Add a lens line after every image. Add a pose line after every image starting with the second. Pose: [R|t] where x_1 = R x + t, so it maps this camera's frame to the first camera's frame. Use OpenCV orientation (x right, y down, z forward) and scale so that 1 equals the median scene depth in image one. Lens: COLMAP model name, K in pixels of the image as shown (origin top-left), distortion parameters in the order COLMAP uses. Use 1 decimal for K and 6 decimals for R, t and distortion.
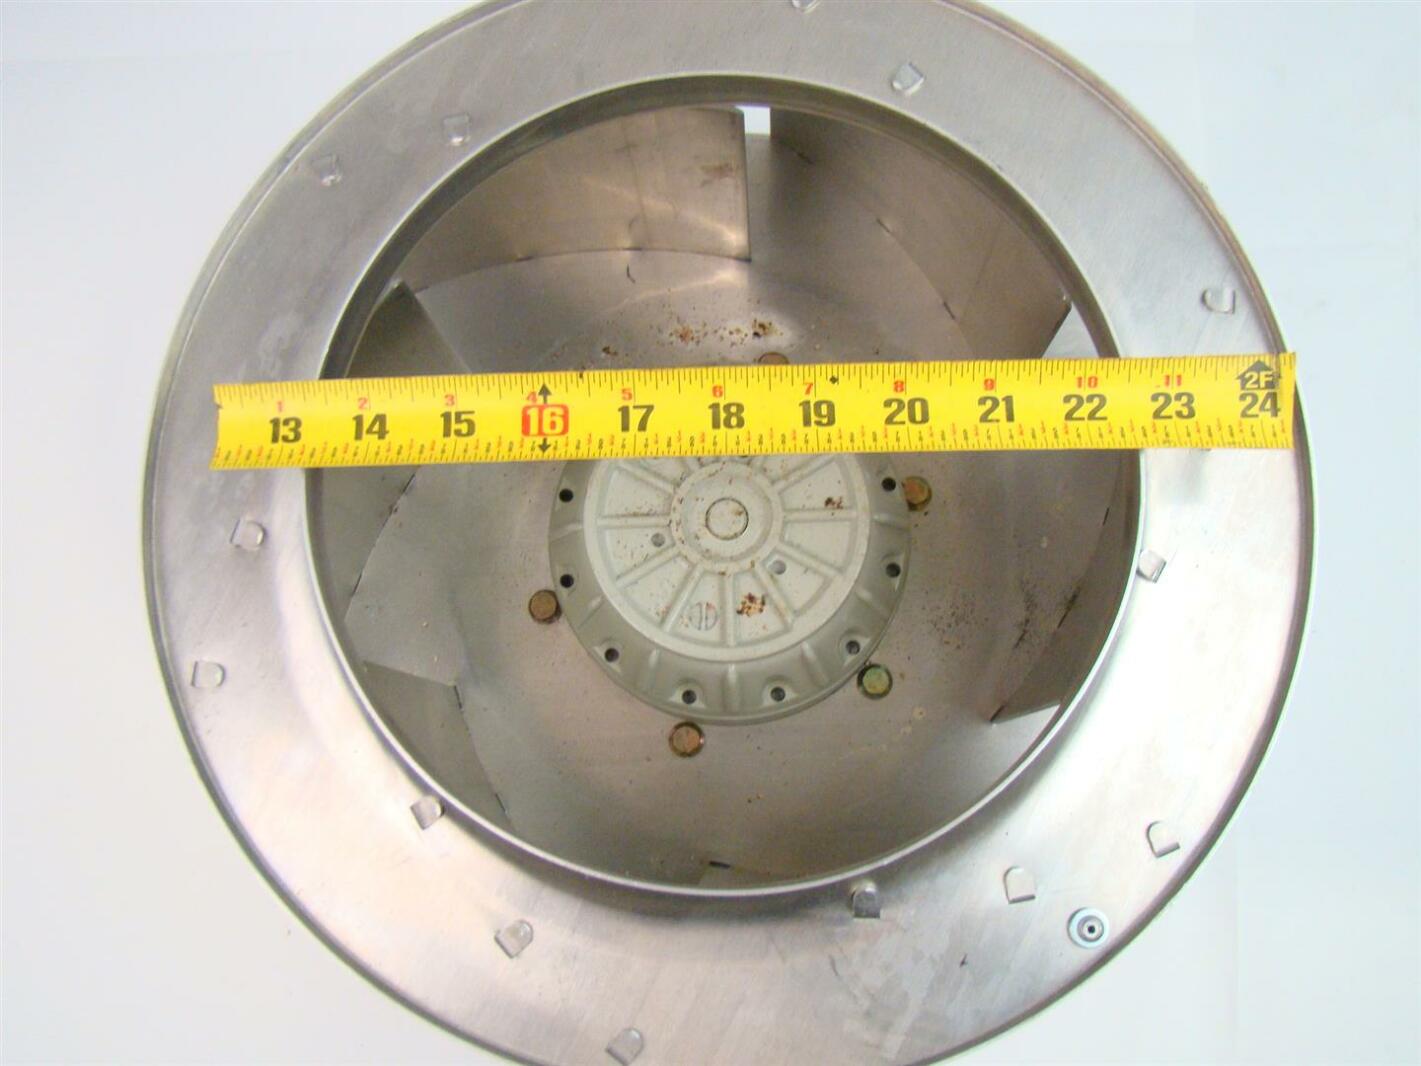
lens RADIAL K [[1594.2, 0, 710.5], [0, 1594.2, 533.0], [0, 0, 1]] dist [-0.262919, 0.007857]
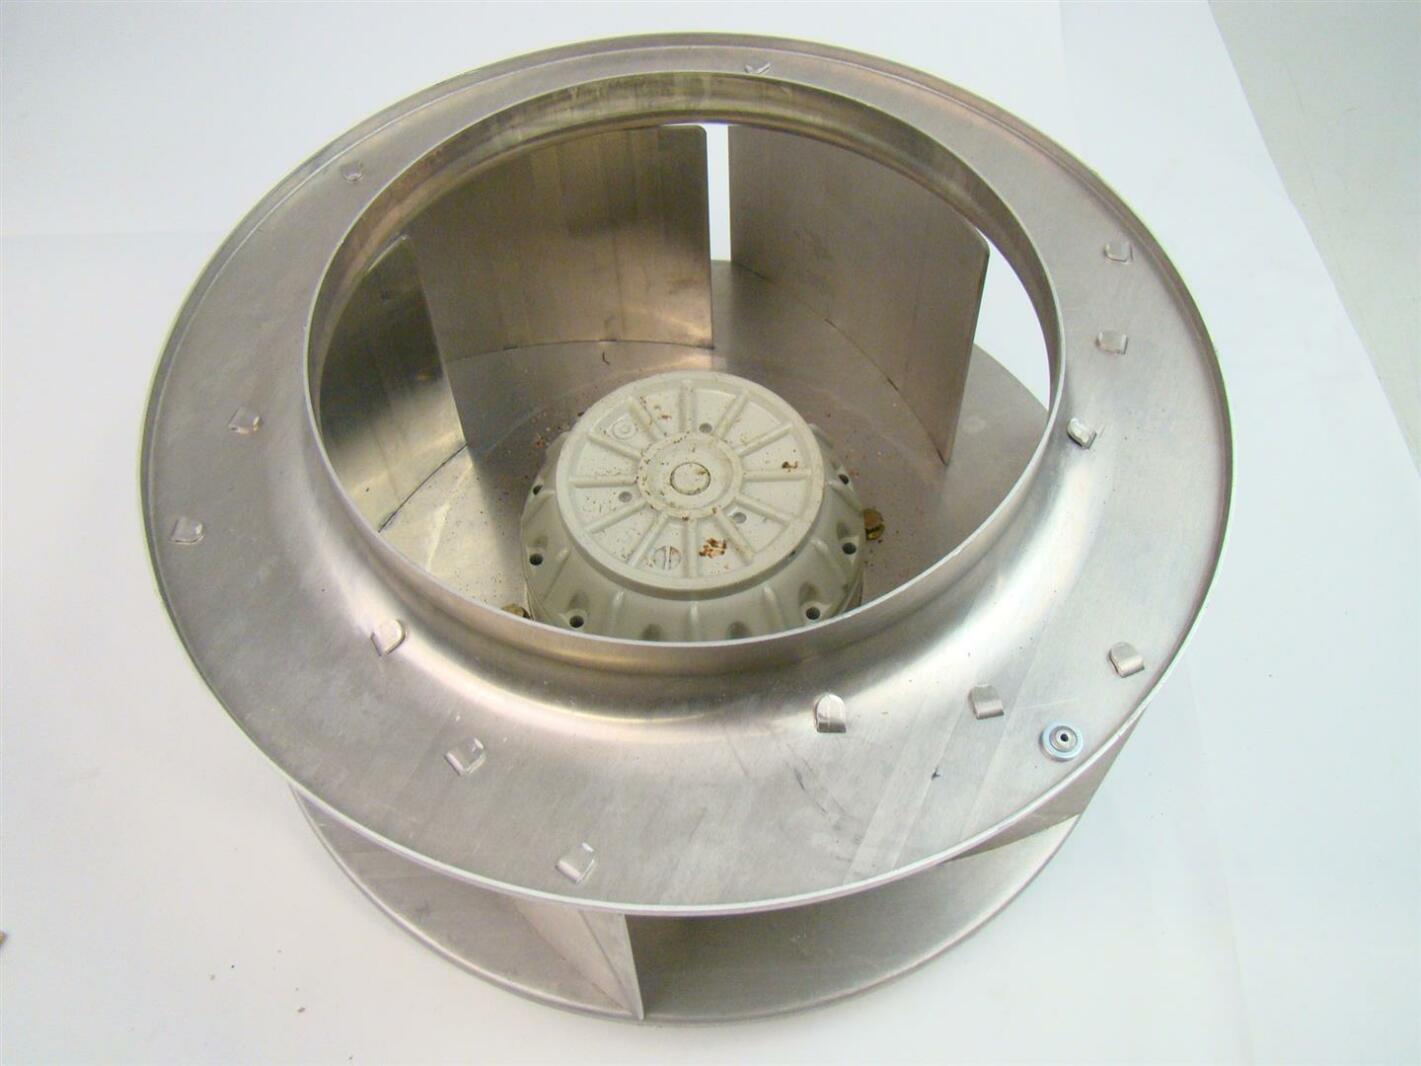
lens RADIAL K [[1594.2, 0, 710.5], [0, 1594.2, 533.0], [0, 0, 1]] dist [-0.262919, 0.007857]
pose [[0.999859, 0.007483, 0.015046, 0.008089], [0.000016, 0.894942, -0.446182, 0.501911], [-0.016804, 0.446119, 0.894816, 0.060196]]
